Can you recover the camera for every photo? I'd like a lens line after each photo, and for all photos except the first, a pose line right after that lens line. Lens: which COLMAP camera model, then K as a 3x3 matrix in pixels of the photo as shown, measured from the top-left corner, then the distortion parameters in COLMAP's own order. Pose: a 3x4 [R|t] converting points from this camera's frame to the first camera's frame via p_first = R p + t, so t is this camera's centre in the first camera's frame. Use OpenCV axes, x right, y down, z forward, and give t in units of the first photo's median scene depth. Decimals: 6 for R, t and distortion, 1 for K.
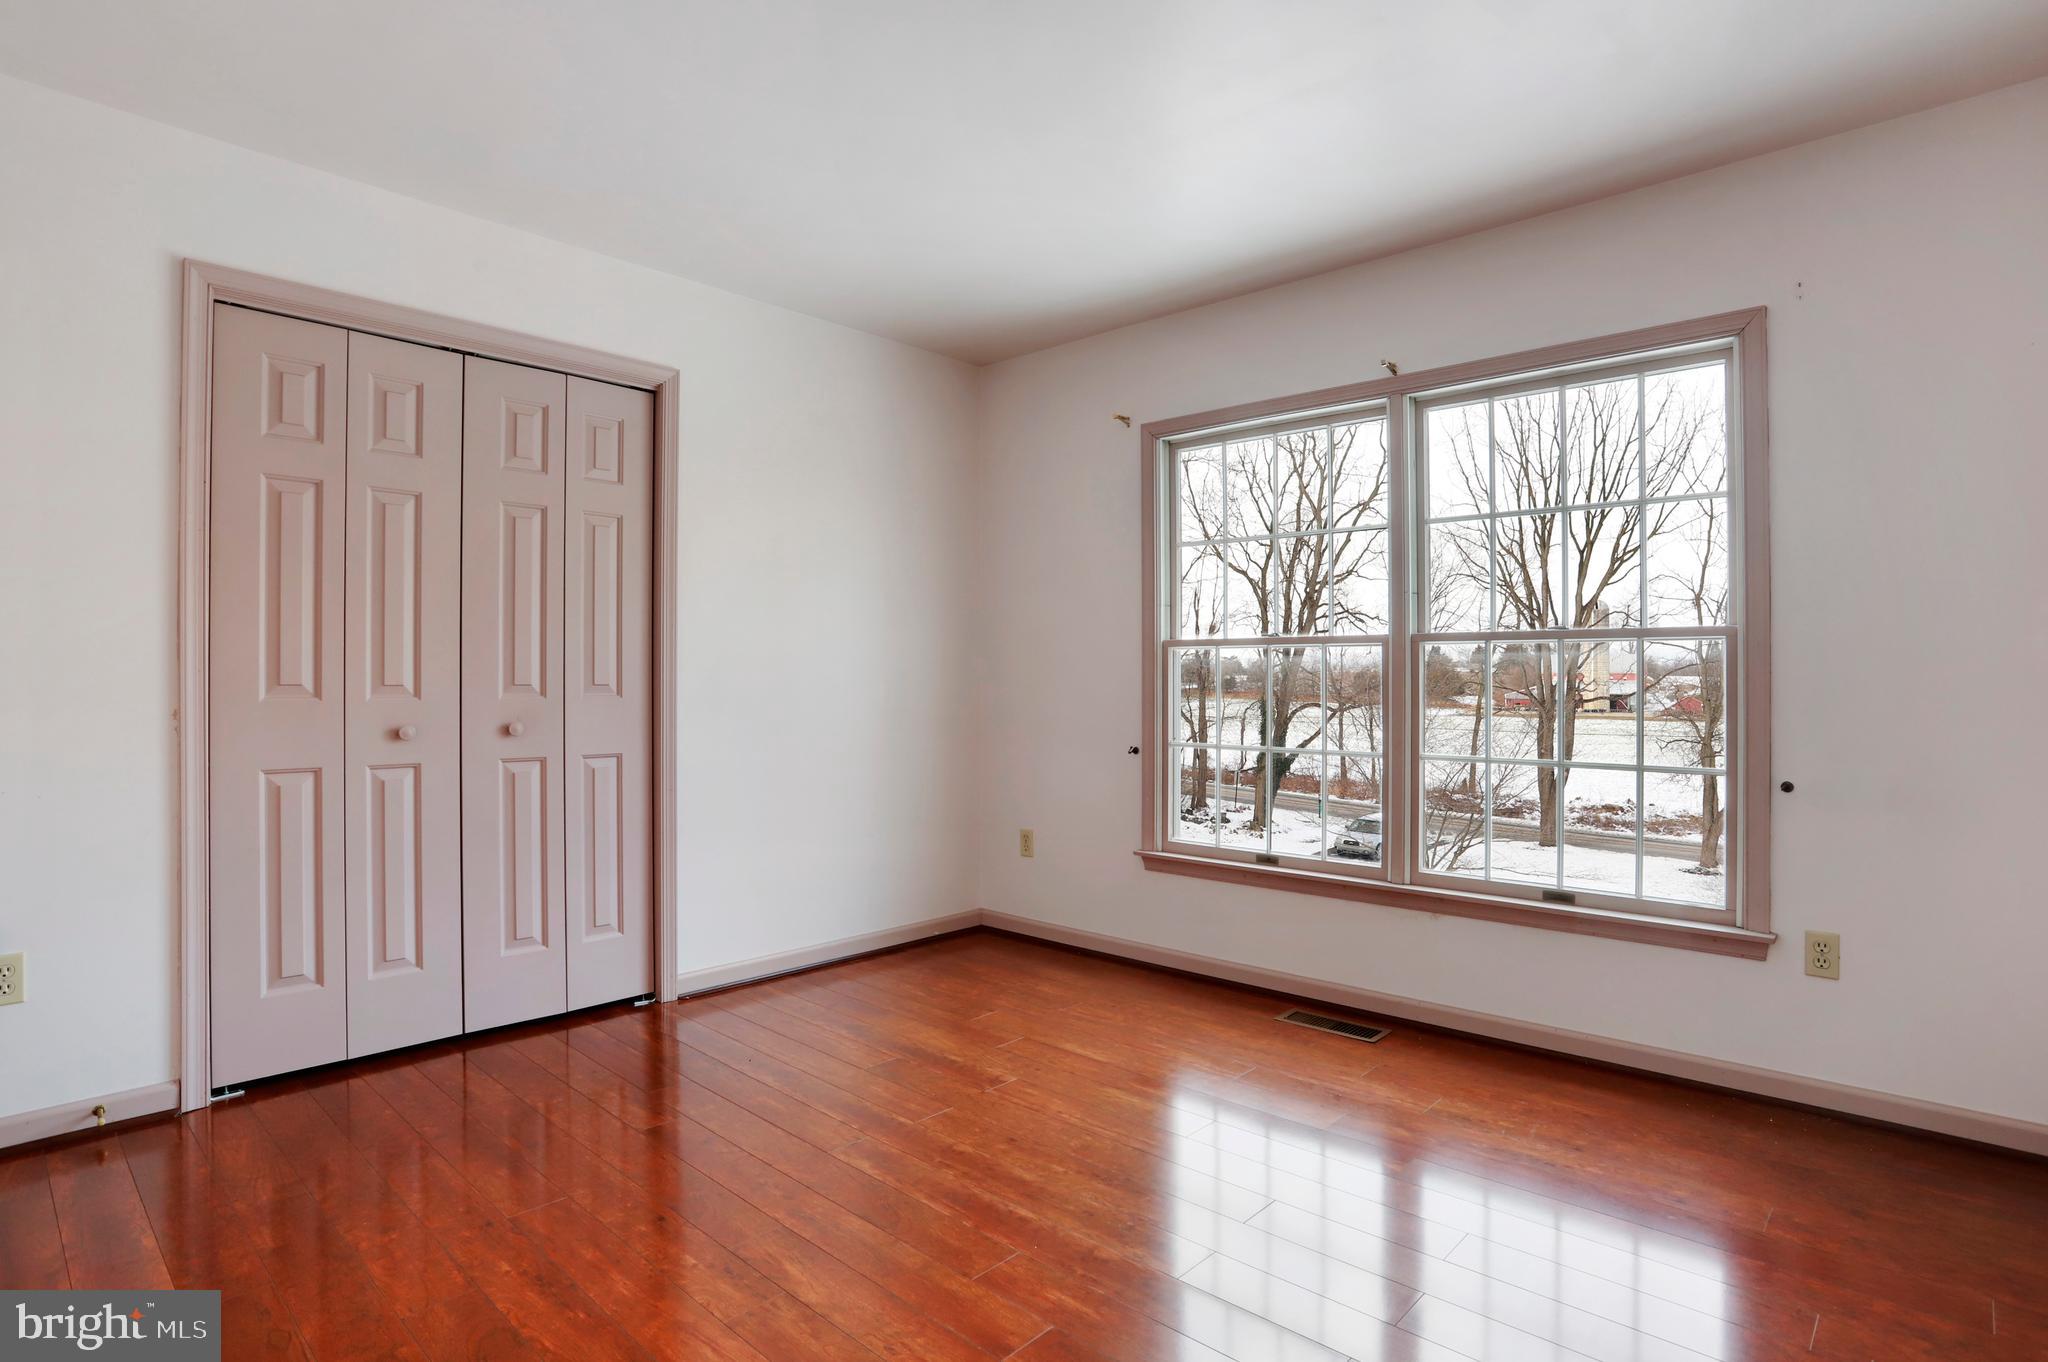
lens RADIAL K [[1050.3, 0, 1012.3], [0, 1050.3, 665.6], [0, 0, 1]] dist [-0.049141, 0.018854]
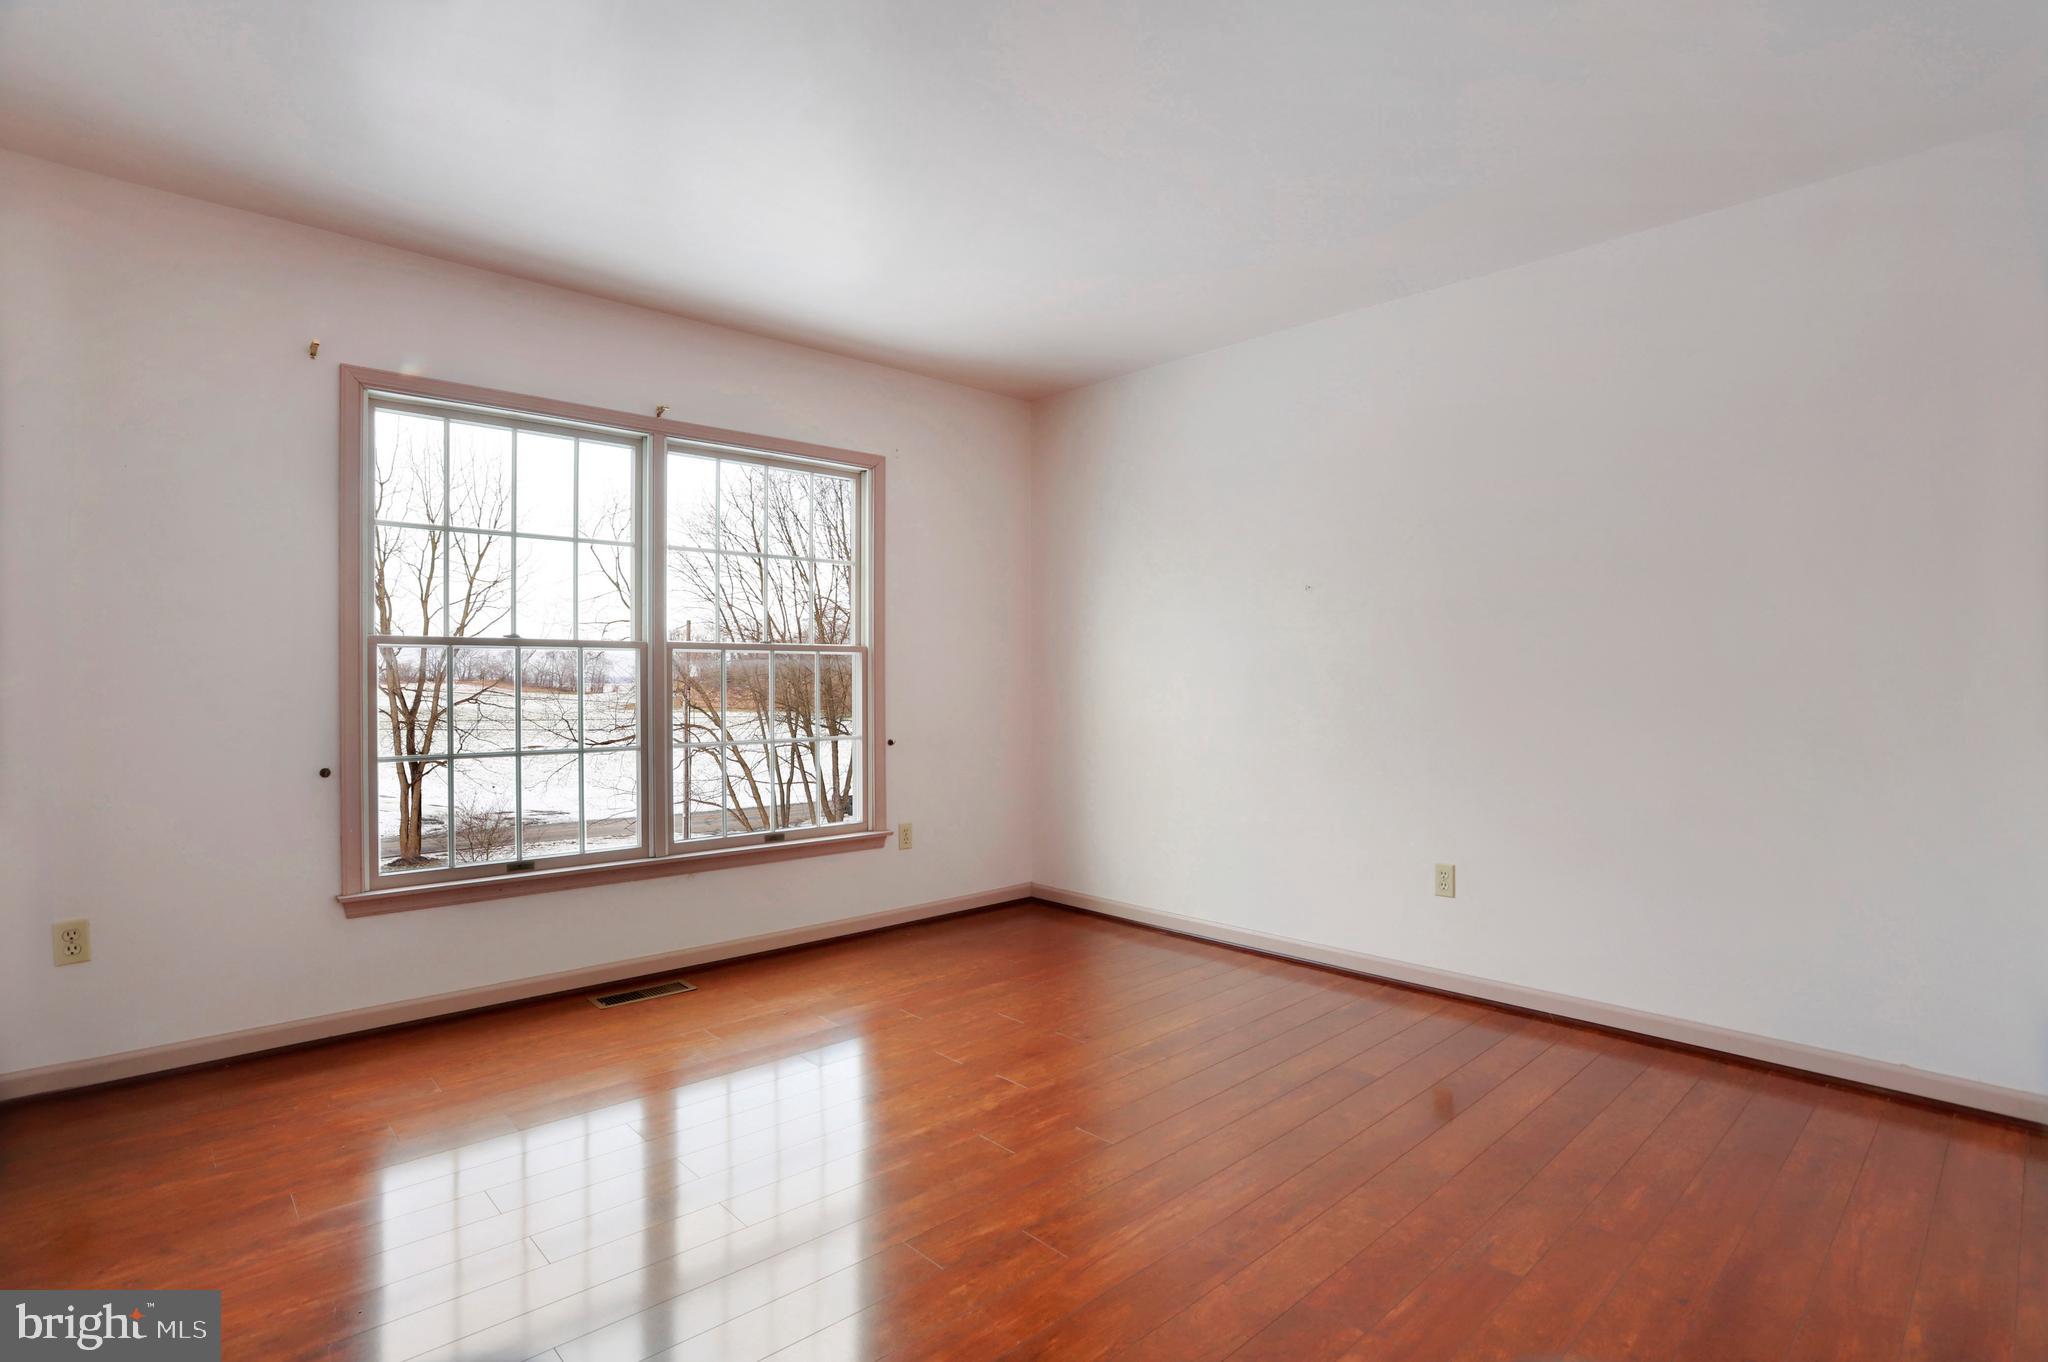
lens RADIAL K [[1050.3, 0, 1000.9], [0, 1050.3, 673.3], [0, 0, 1]] dist [-0.049141, 0.018854]
pose [[0.091509, -0.002441, 0.995801, -0.741003], [-0.010130, 0.999943, 0.003382, -0.003011], [-0.995753, -0.010397, 0.091479, 0.510554]]
